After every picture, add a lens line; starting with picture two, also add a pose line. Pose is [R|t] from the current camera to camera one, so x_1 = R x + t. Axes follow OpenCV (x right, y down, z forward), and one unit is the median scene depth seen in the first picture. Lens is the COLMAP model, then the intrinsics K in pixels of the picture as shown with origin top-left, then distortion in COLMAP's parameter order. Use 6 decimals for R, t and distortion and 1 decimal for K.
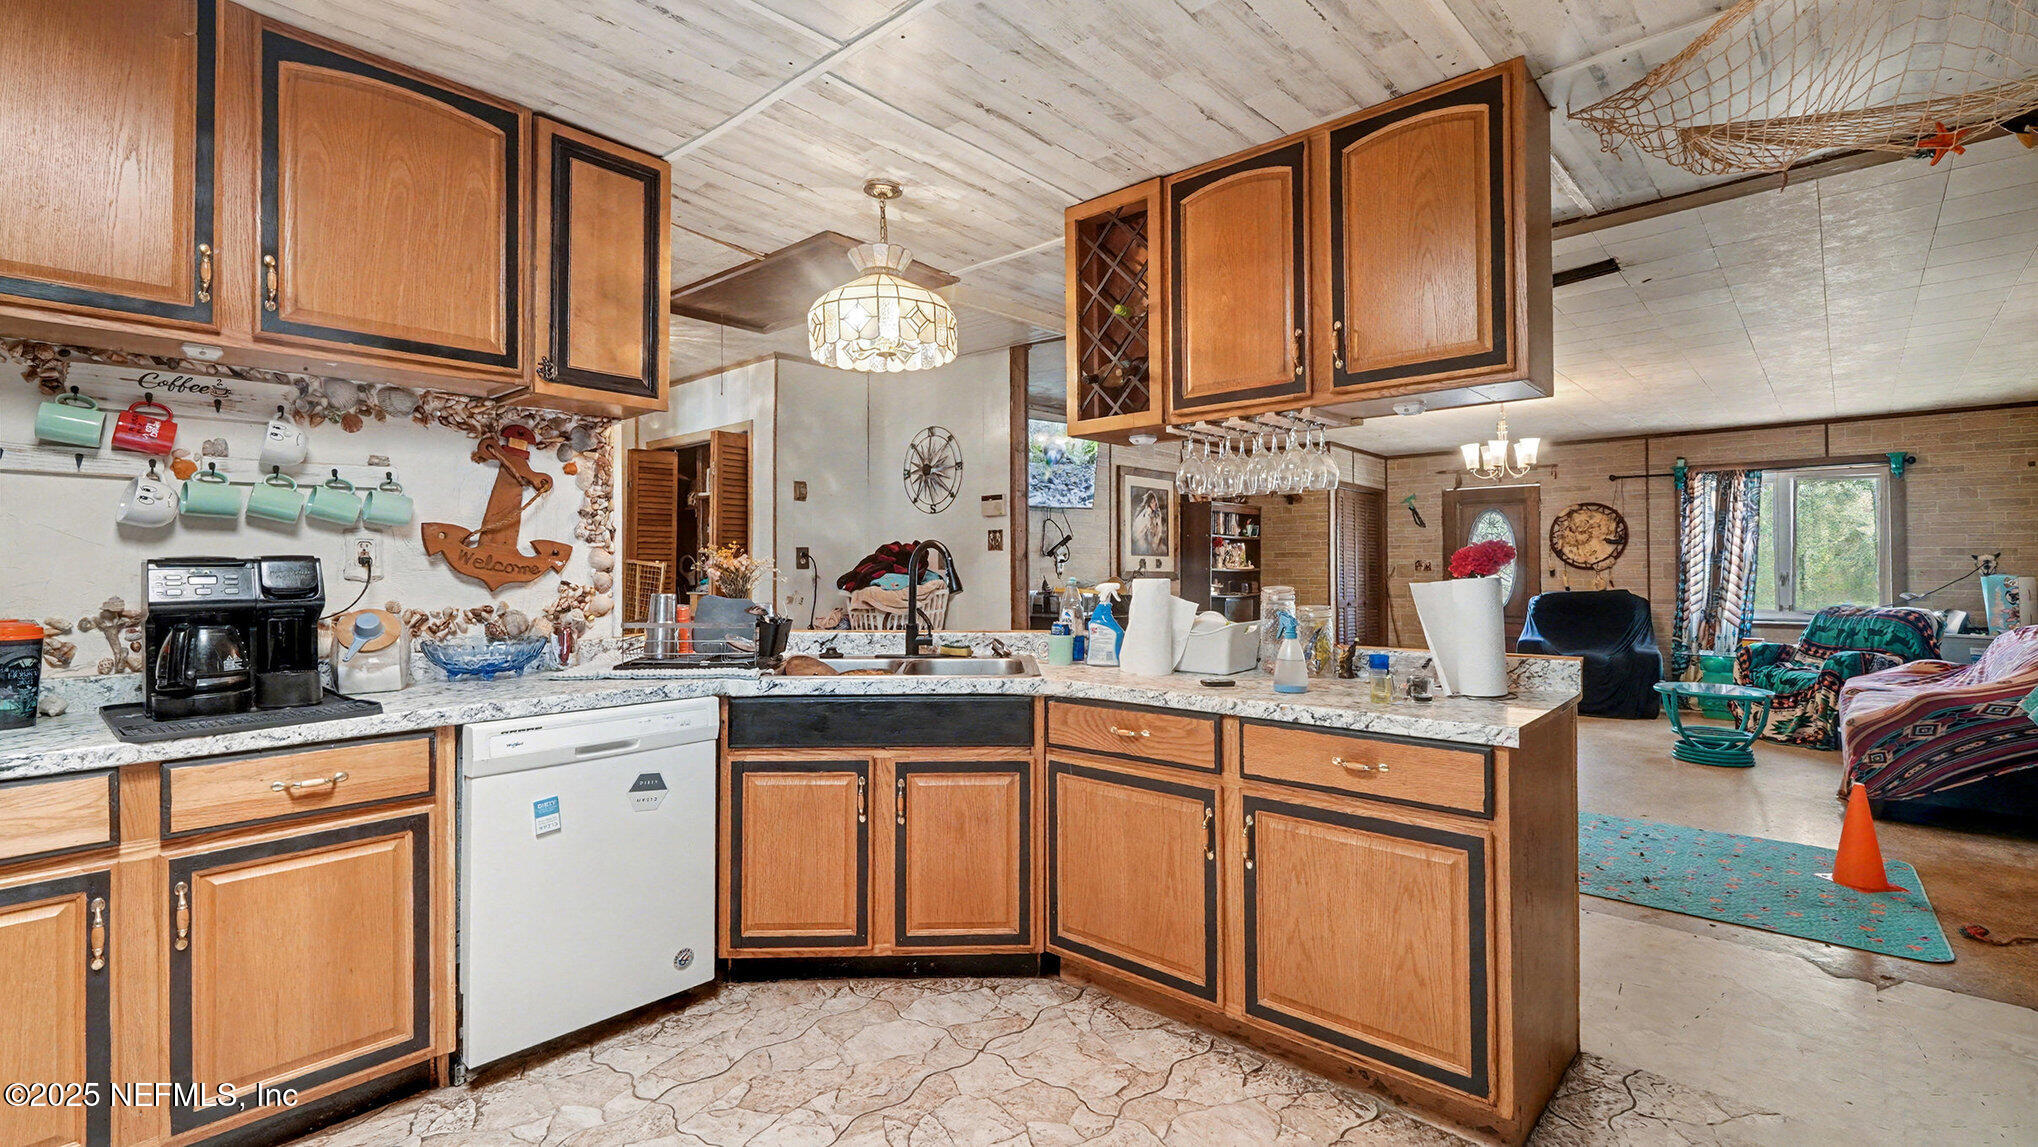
lens RADIAL K [[907.5, 0, 1025.0], [0, 907.5, 568.9], [0, 0, 1]] dist [0.002413, 0.000398]
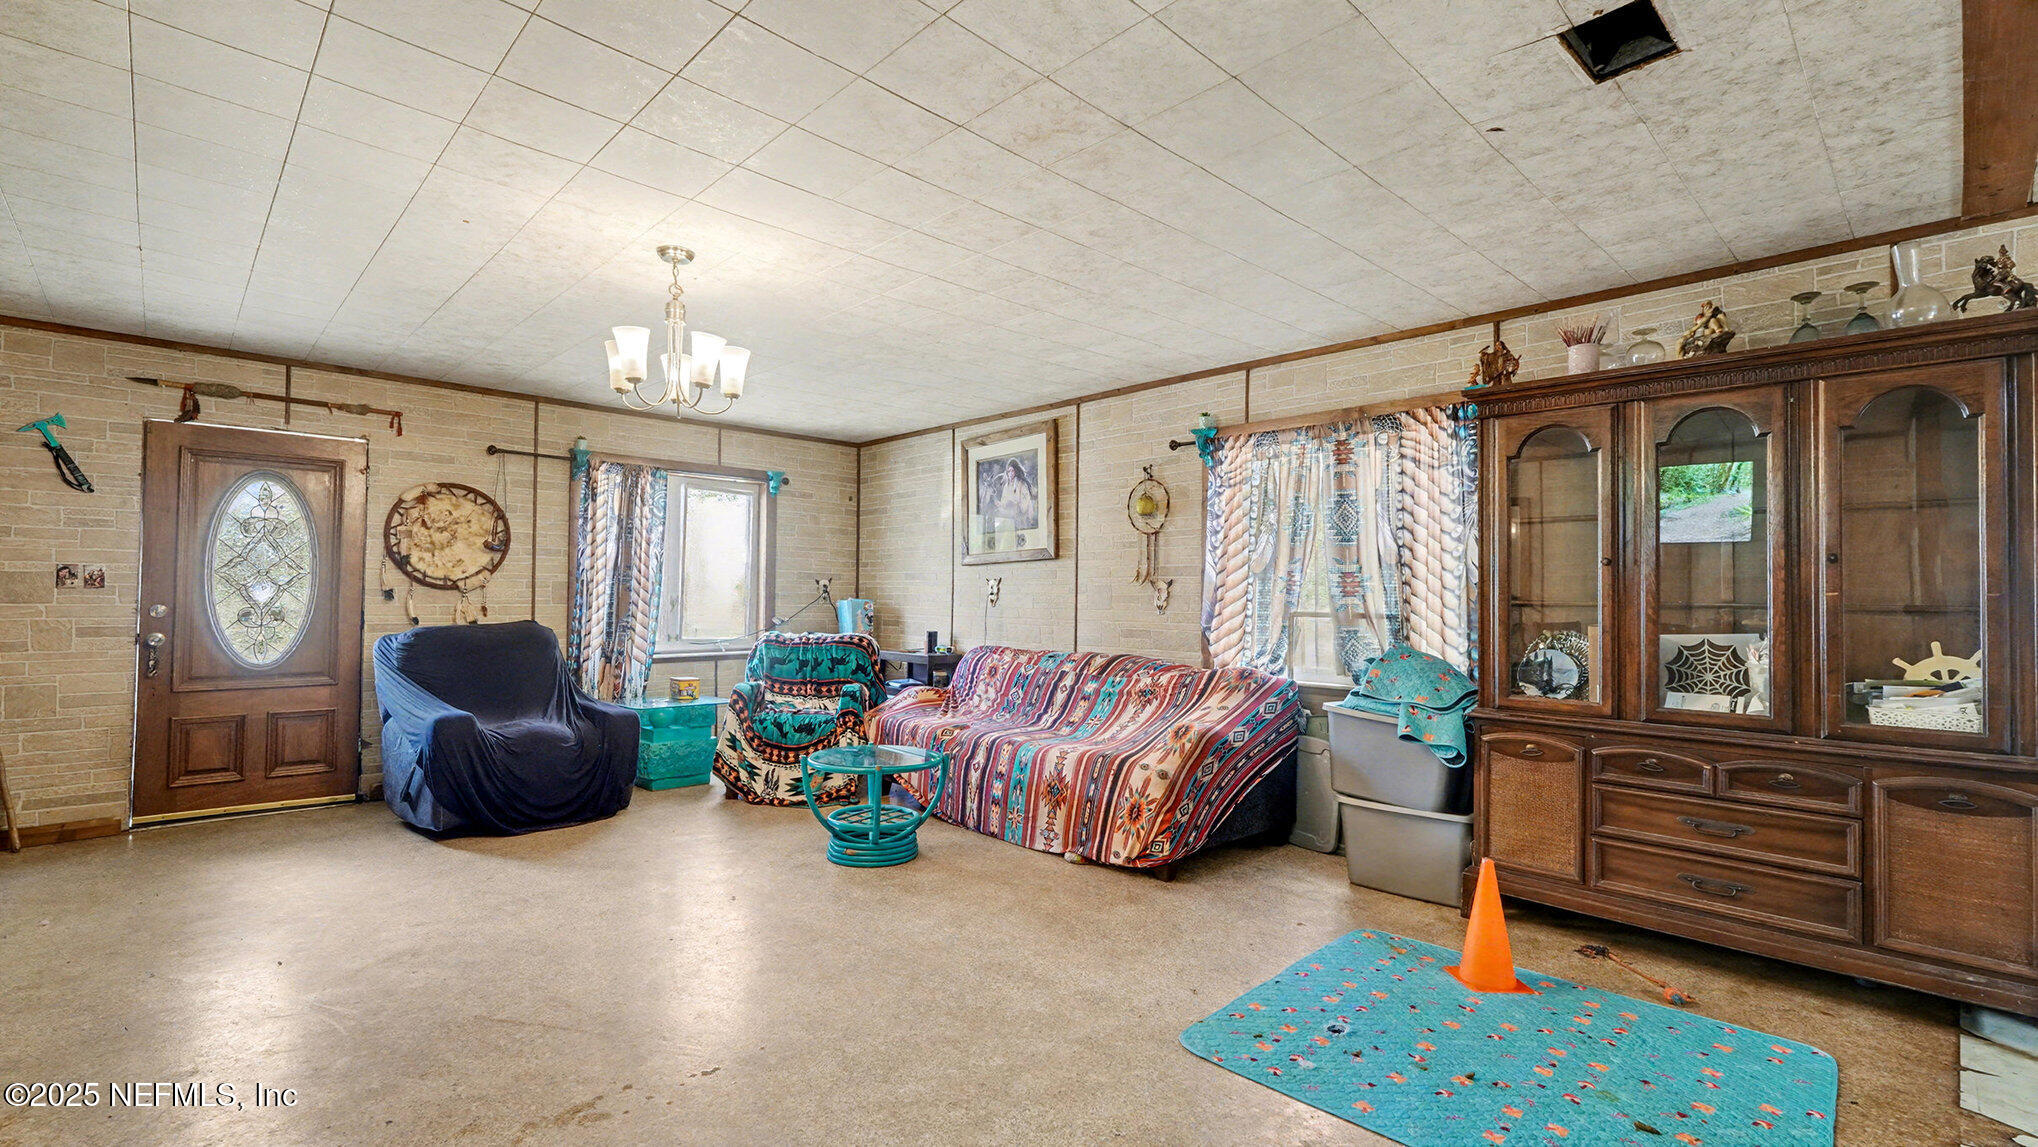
lens RADIAL K [[907.5, 0, 1028.0], [0, 907.5, 580.8], [0, 0, 1]] dist [0.002413, 0.000398]
pose [[0.065398, 0.018085, 0.997695, 0.019542], [-0.012765, 0.999769, -0.017286, 0.000614], [-0.997778, -0.011605, 0.065614, 0.580166]]
